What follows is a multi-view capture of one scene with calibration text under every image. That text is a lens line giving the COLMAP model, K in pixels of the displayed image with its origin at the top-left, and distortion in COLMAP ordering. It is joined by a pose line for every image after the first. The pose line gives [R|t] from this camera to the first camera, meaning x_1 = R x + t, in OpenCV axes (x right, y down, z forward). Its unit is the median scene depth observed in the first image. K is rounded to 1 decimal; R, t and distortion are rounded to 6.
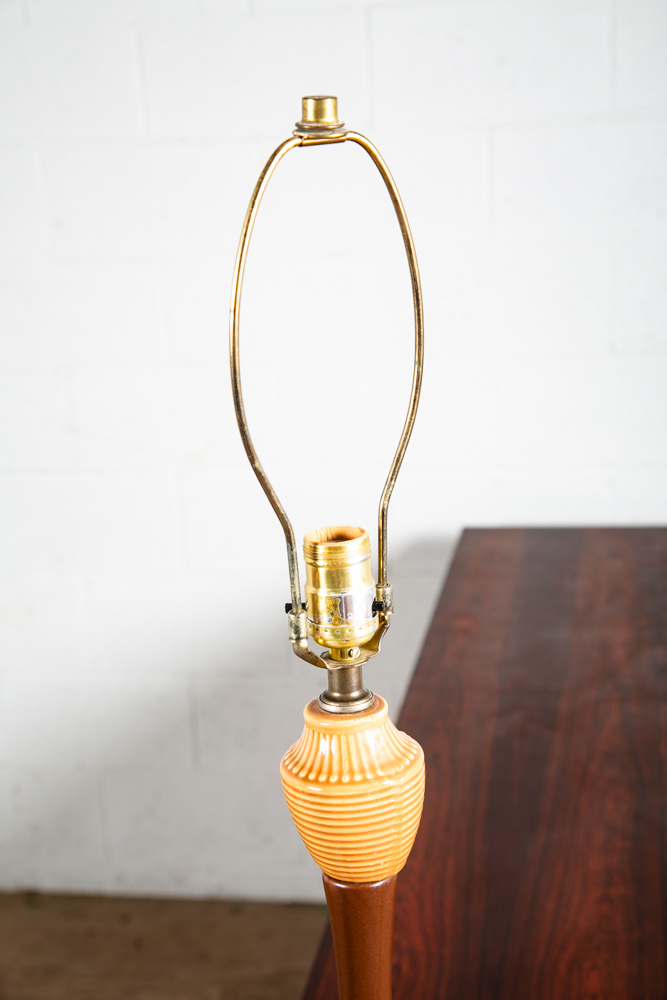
lens RADIAL K [[1603.8, 0, 333.5], [0, 1603.8, 500.0], [0, 0, 1]] dist [0.159589, 0.085414]
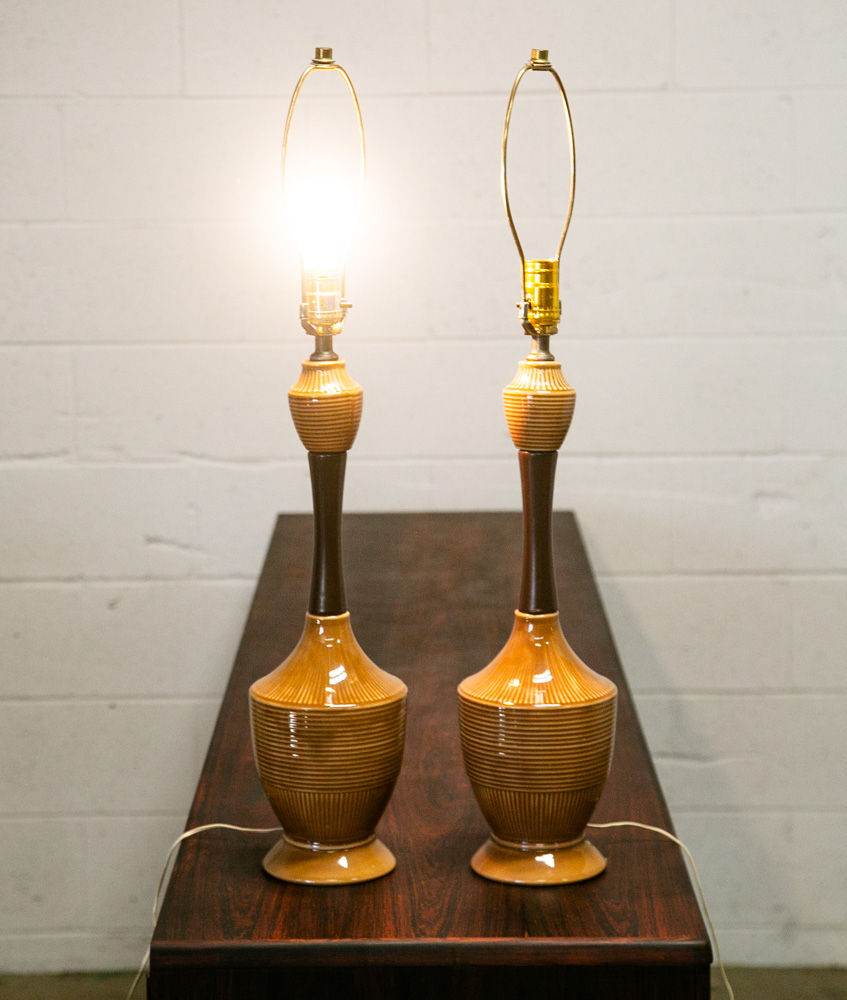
lens RADIAL K [[2567.8, 0, 425.2], [0, 2567.8, 443.8], [0, 0, 1]] dist [0.140619, 0.814349]
pose [[0.983842, 0.013290, 0.178546, -0.416628], [0.005729, 0.994394, -0.105585, 0.550241], [-0.178948, 0.104902, 0.978250, -1.983438]]
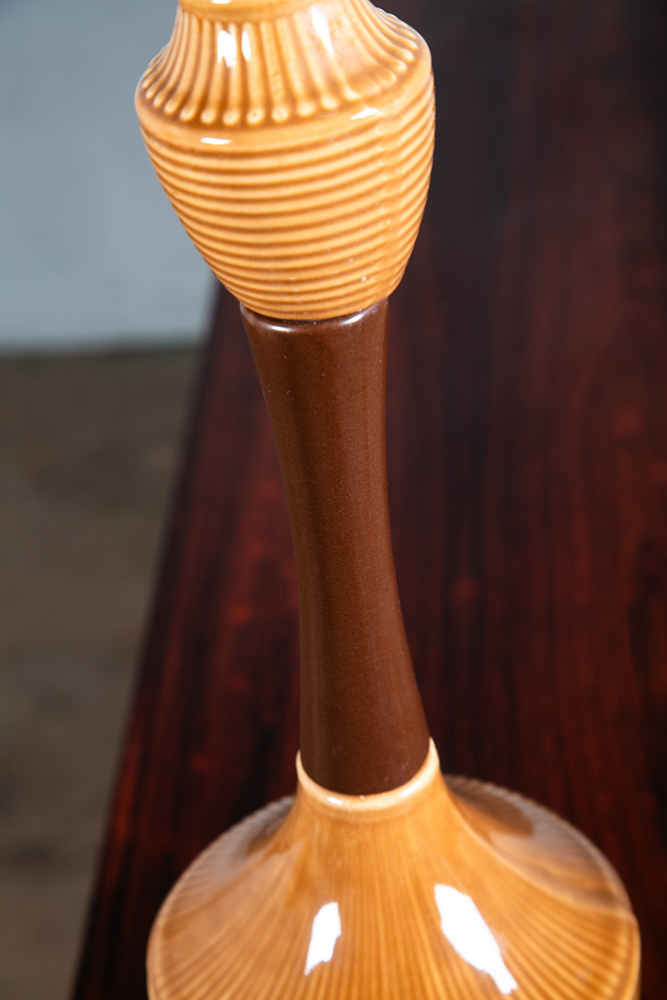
lens RADIAL K [[2603.4, 0, 333.5], [0, 2603.4, 500.0], [0, 0, 1]] dist [0.438221, -0.317757]
pose [[0.993296, -0.106514, 0.044925, -0.023207], [0.088096, 0.949093, 0.302427, 0.046896], [-0.074851, -0.296441, 0.952113, 0.221532]]
